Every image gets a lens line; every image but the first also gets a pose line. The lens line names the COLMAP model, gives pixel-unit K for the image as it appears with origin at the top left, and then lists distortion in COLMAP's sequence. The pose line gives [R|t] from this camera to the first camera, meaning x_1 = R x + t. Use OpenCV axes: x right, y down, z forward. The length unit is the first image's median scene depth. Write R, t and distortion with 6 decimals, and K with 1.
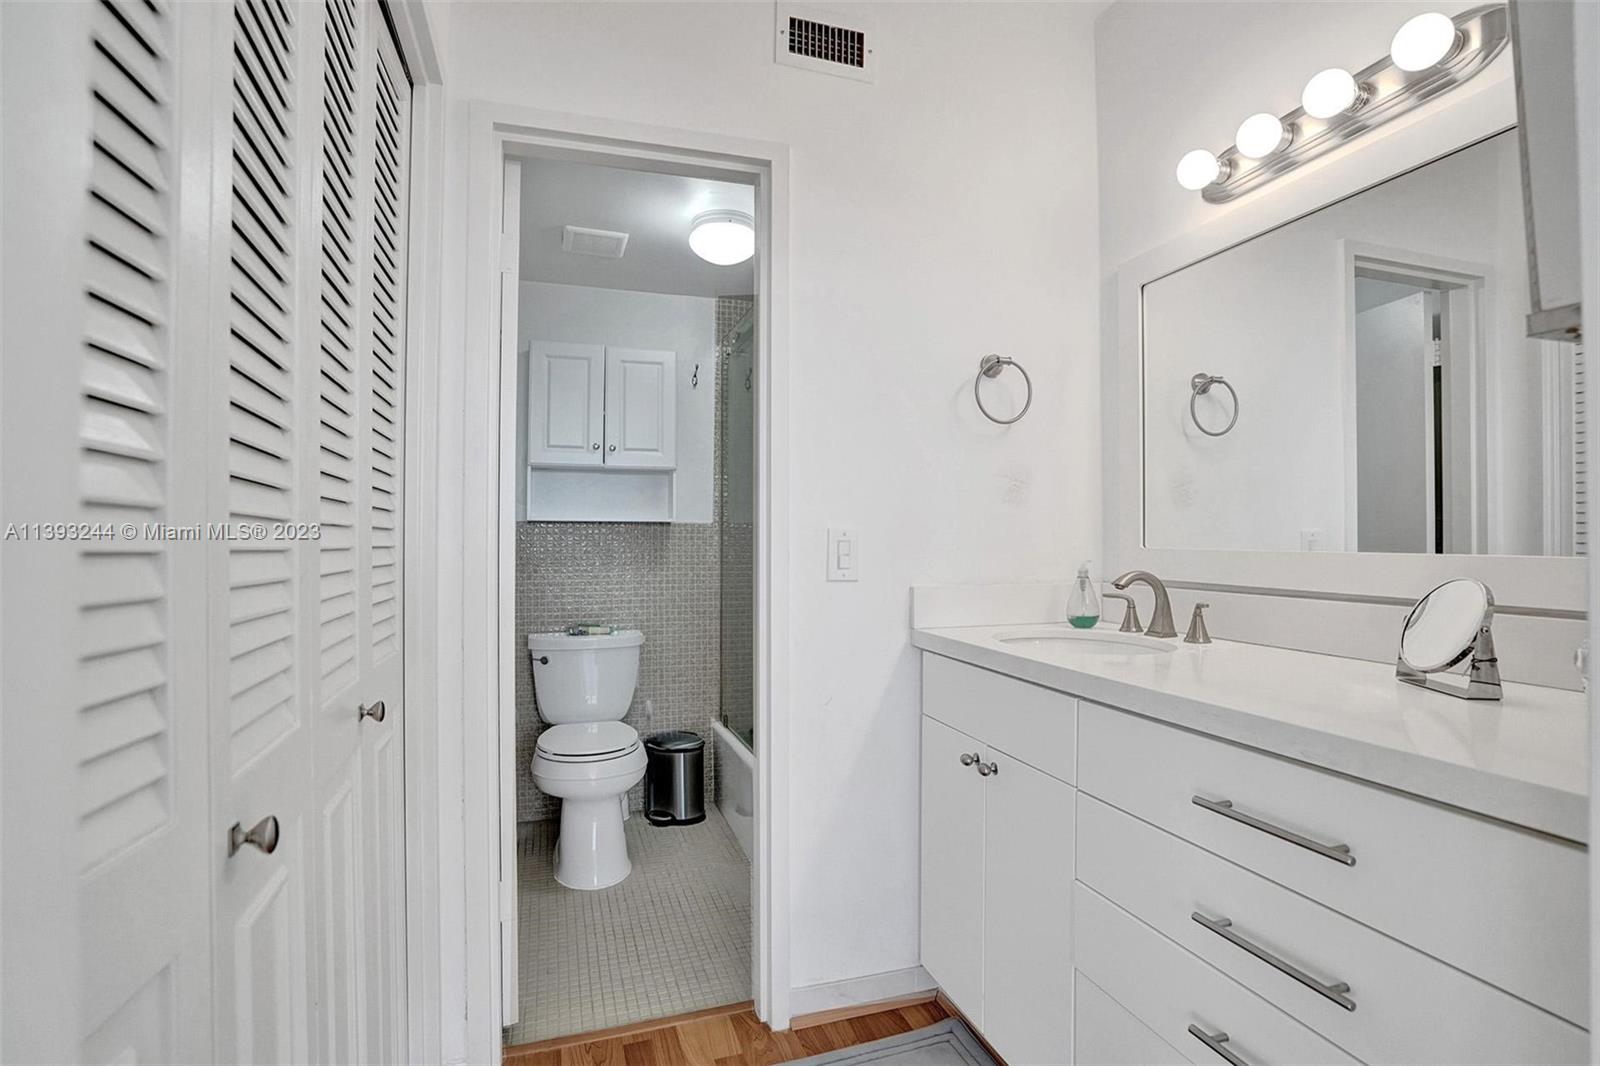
lens RADIAL K [[781.2, 0, 798.3], [0, 781.2, 537.8], [0, 0, 1]] dist [-0.055096, 0.027953]
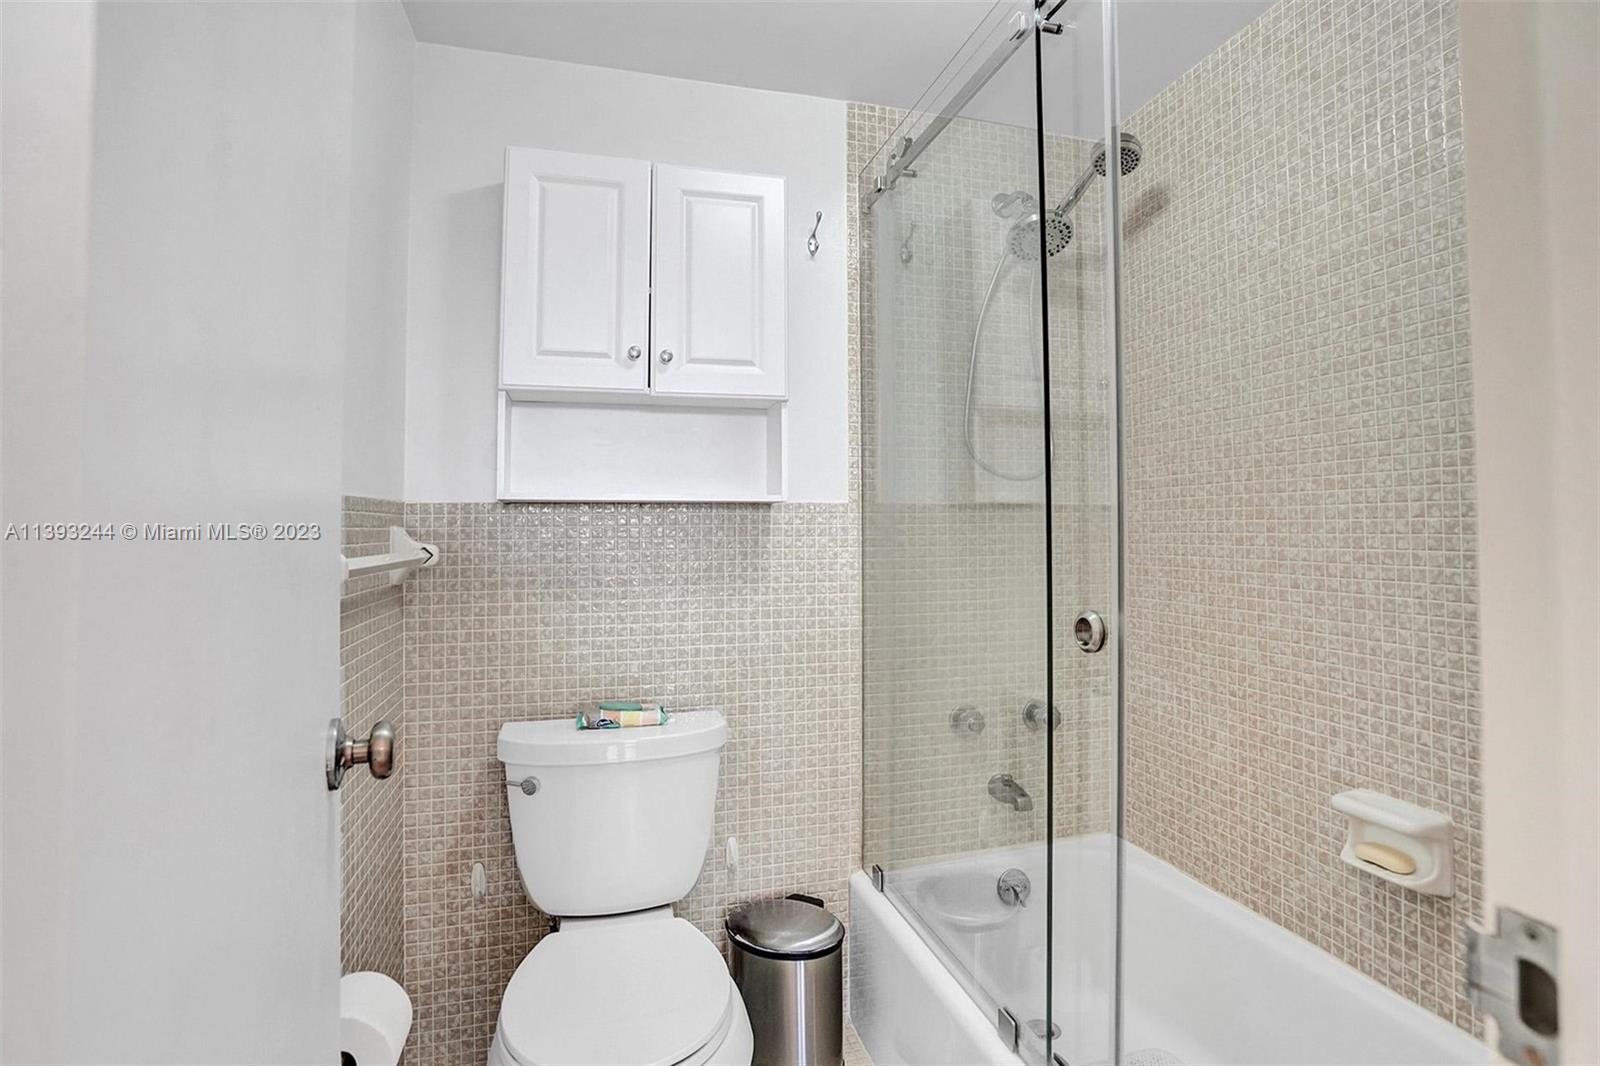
lens RADIAL K [[772.8, 0, 799.5], [0, 772.8, 496.9], [0, 0, 1]] dist [-0.052693, 0.026535]
pose [[0.999079, -0.004050, -0.042708, -0.124018], [0.003085, 0.999739, -0.022623, -0.012005], [0.042788, 0.022470, 0.998831, 0.478315]]
